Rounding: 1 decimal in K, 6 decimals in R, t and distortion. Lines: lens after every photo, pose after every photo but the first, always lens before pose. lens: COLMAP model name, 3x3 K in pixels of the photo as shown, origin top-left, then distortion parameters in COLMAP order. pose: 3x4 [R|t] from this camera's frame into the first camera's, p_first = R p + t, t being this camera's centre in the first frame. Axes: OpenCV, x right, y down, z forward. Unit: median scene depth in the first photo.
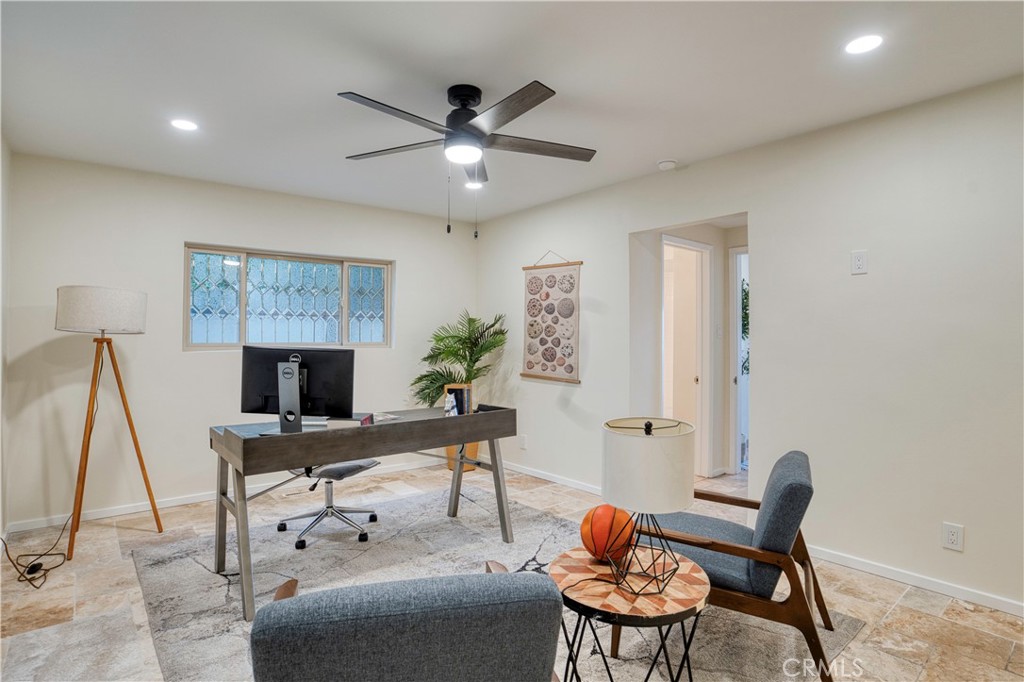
lens RADIAL K [[536.6, 0, 512.0], [0, 536.6, 341.0], [0, 0, 1]] dist [-0.013719, 0.001489]
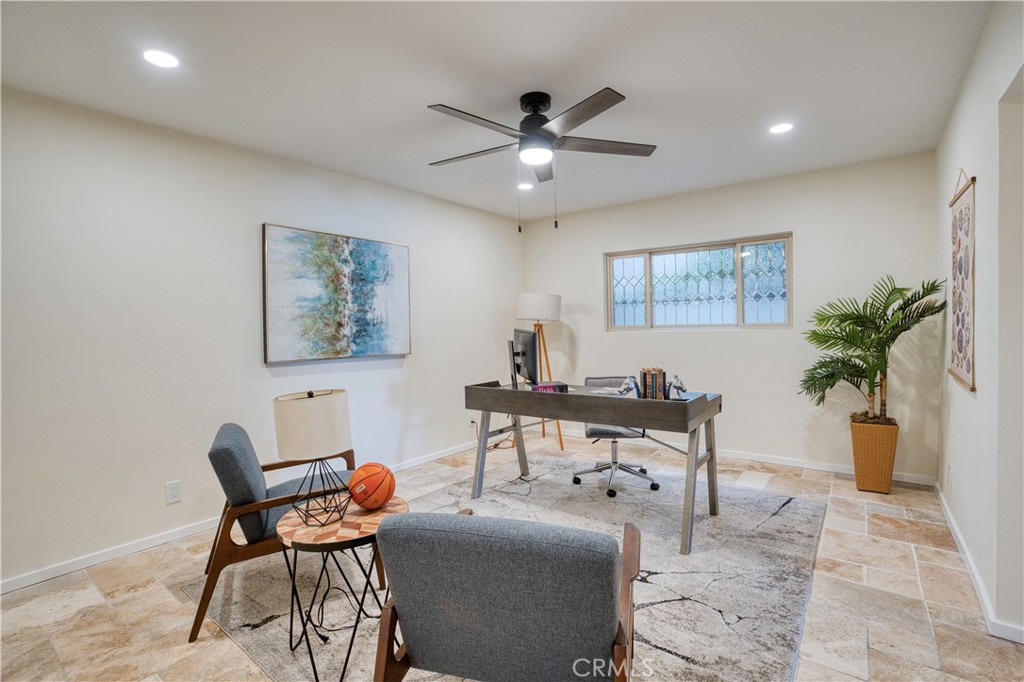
lens RADIAL K [[487.1, 0, 512.0], [0, 487.1, 341.0], [0, 0, 1]] dist [-0.017570, 0.000573]
pose [[0.243703, 0.027750, -0.969453, 0.656351], [0.016651, 0.999324, 0.032791, -0.001925], [0.969707, -0.024134, 0.243076, 0.519192]]
